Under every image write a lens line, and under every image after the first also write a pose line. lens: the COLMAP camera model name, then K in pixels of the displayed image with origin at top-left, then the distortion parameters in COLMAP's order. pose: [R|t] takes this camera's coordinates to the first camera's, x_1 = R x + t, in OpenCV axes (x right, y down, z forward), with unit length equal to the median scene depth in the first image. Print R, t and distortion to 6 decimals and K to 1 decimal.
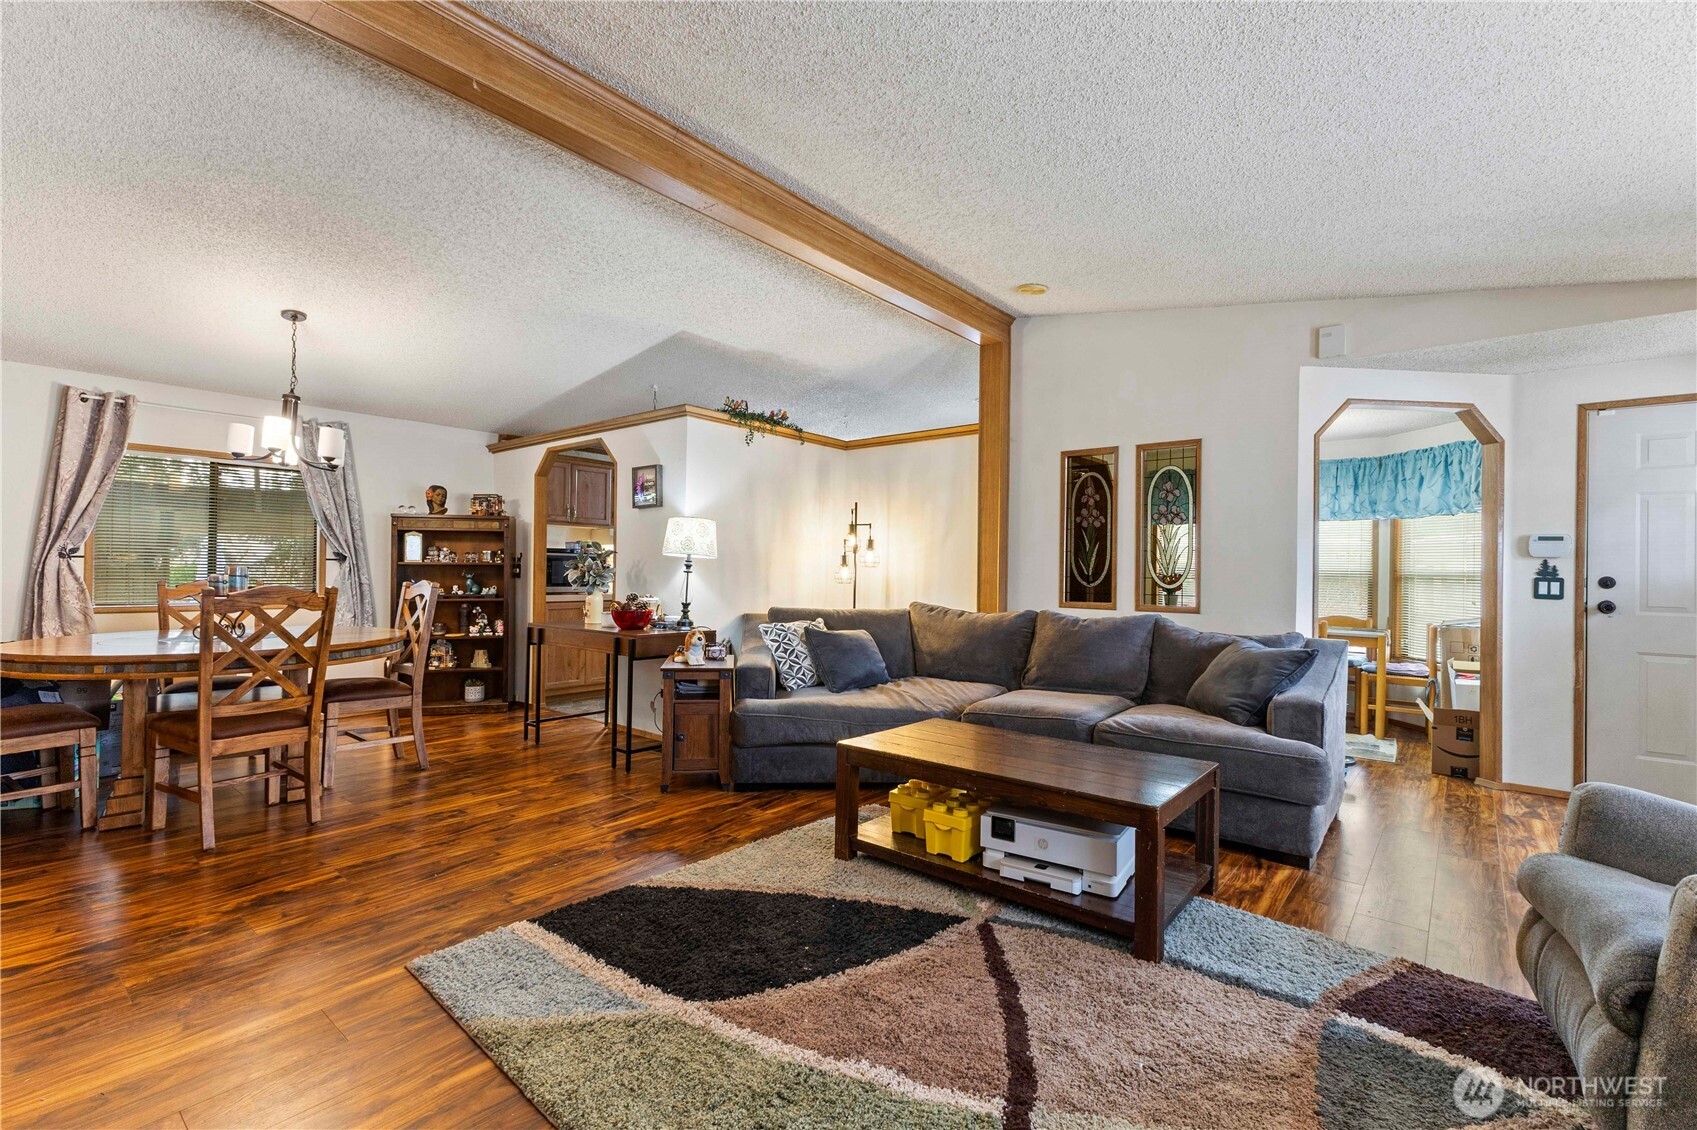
lens RADIAL K [[743.5, 0, 847.8], [0, 743.5, 561.8], [0, 0, 1]] dist [0.007381, -0.001084]
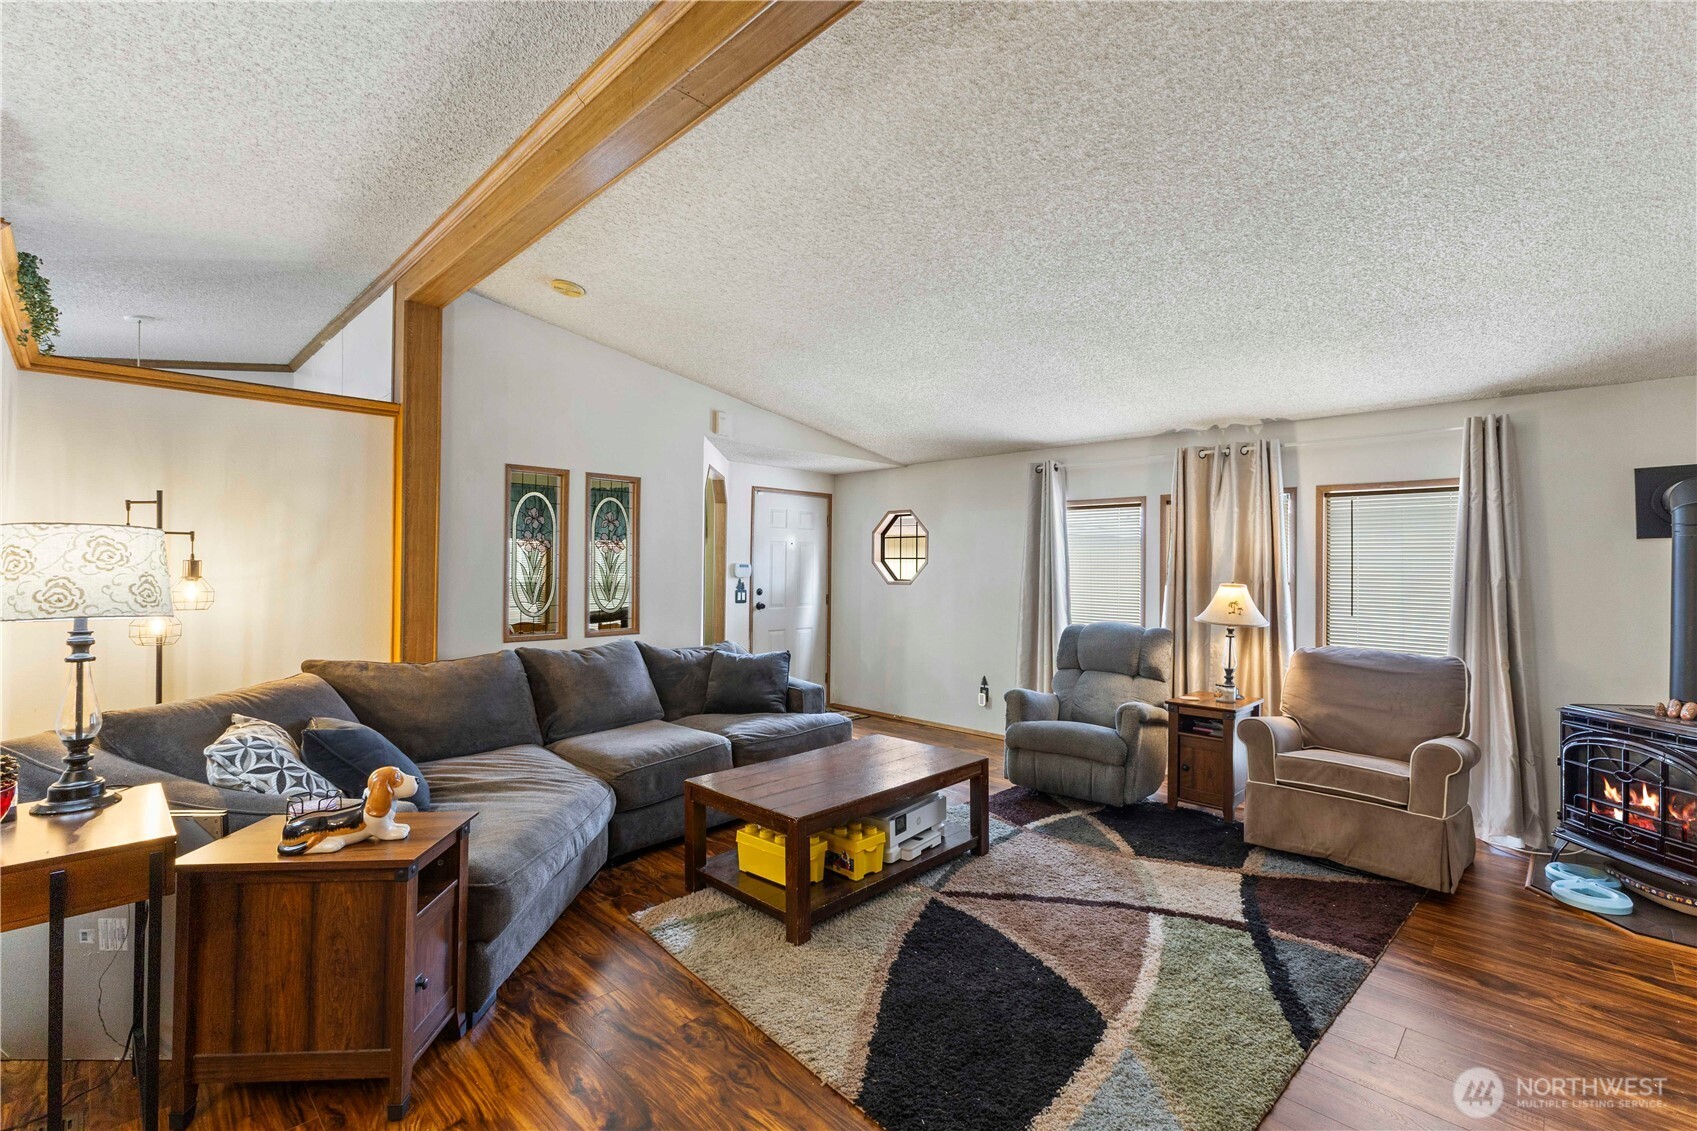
lens RADIAL K [[743.5, 0, 850.4], [0, 743.5, 565.2], [0, 0, 1]] dist [0.007381, -0.001084]
pose [[0.081184, -0.011954, 0.996627, -0.677005], [-0.017746, 0.999752, 0.013437, -0.059694], [-0.996541, -0.018778, 0.080952, 0.647427]]
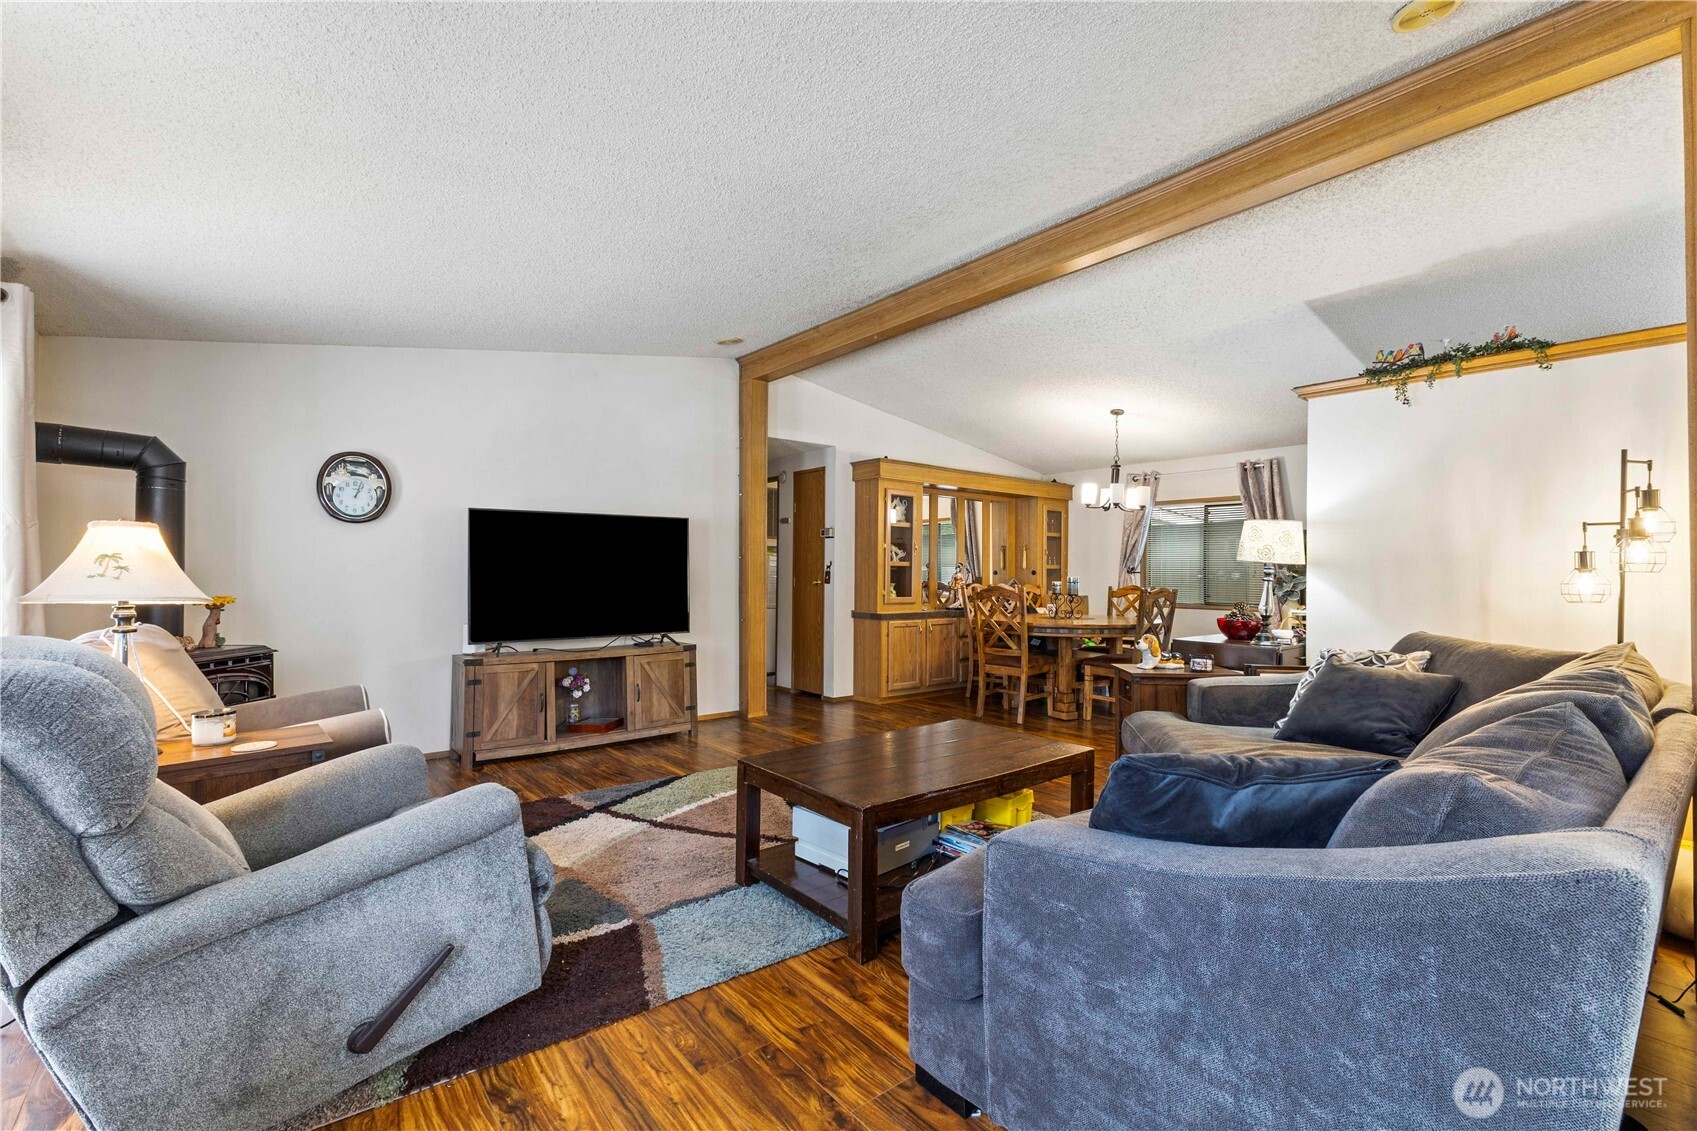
lens RADIAL K [[743.5, 0, 841.6], [0, 743.5, 575.8], [0, 0, 1]] dist [0.007381, -0.001084]
pose [[-0.202419, -0.010071, -0.979247, 0.887334], [0.003597, 0.999933, -0.011028, 0.018652], [0.979292, -0.005755, -0.202369, 0.784326]]
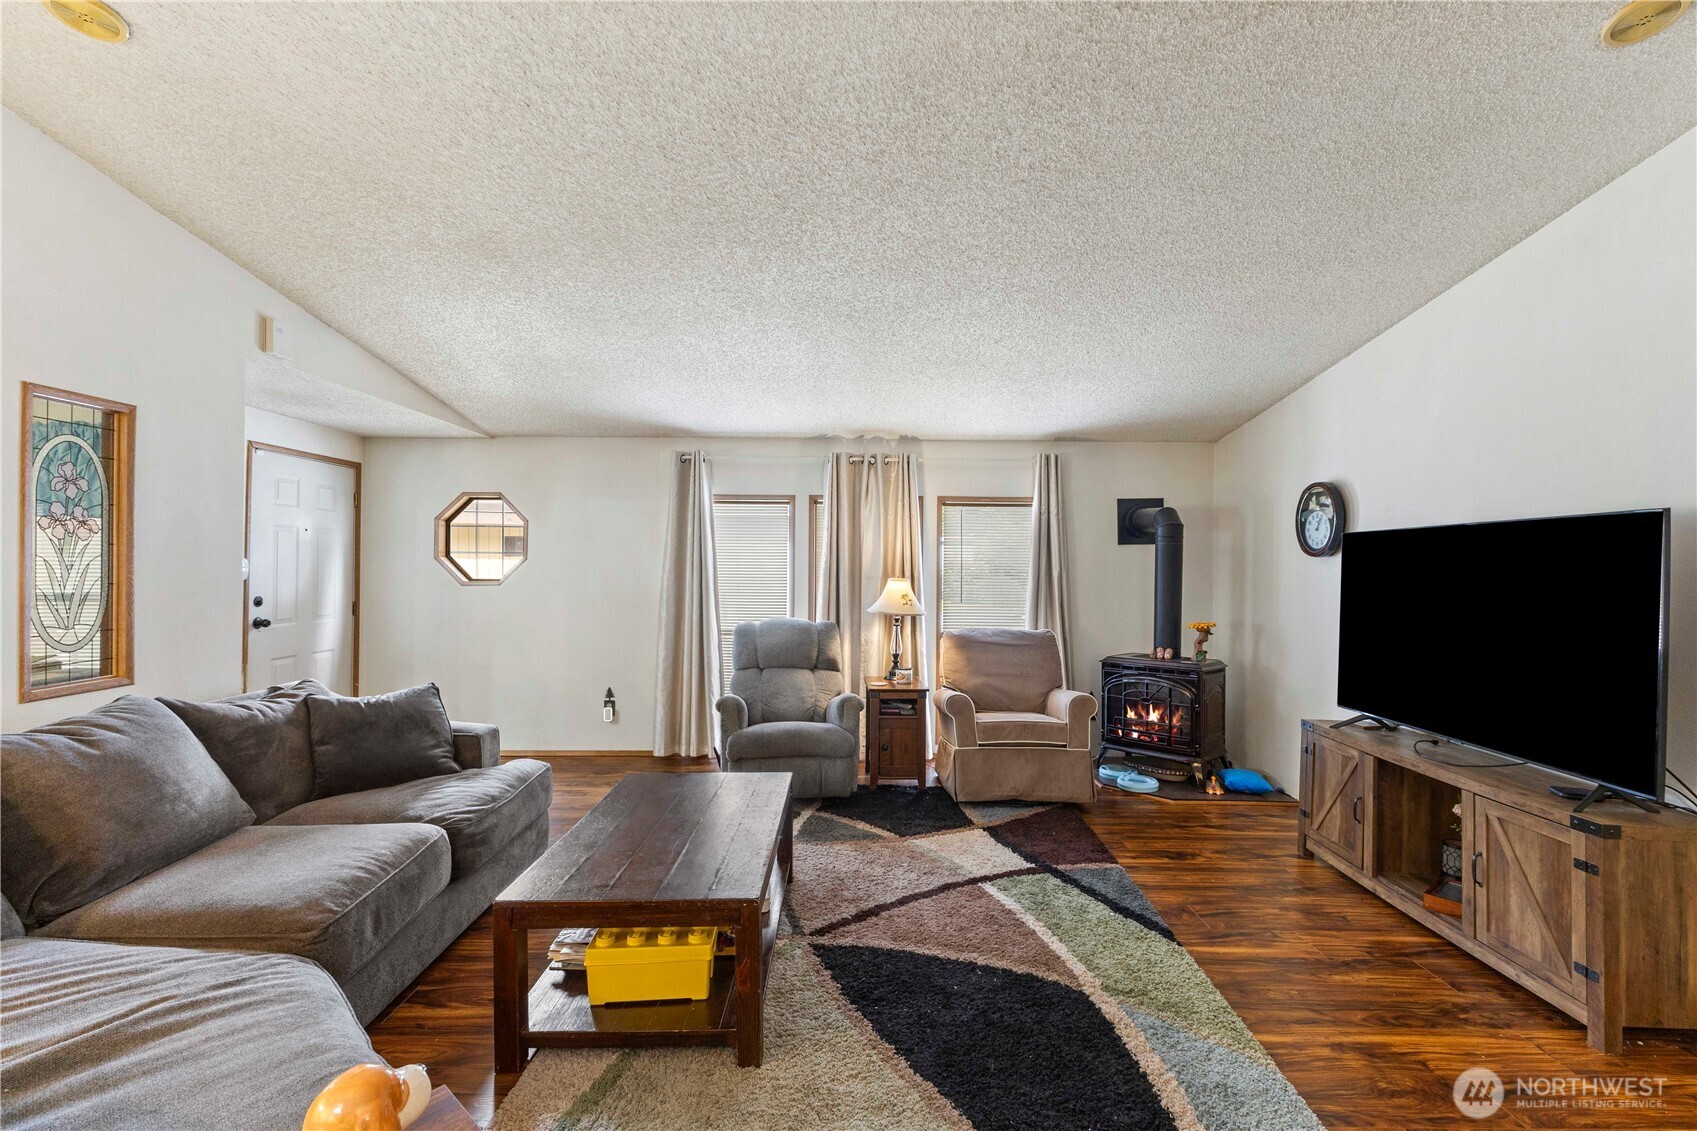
lens RADIAL K [[743.5, 0, 852.6], [0, 743.5, 566.7], [0, 0, 1]] dist [0.007381, -0.001084]
pose [[-0.641239, -0.019040, 0.767105, -0.439215], [-0.022884, 0.999722, 0.005684, -0.052144], [-0.767000, -0.013909, -0.641496, 1.028353]]
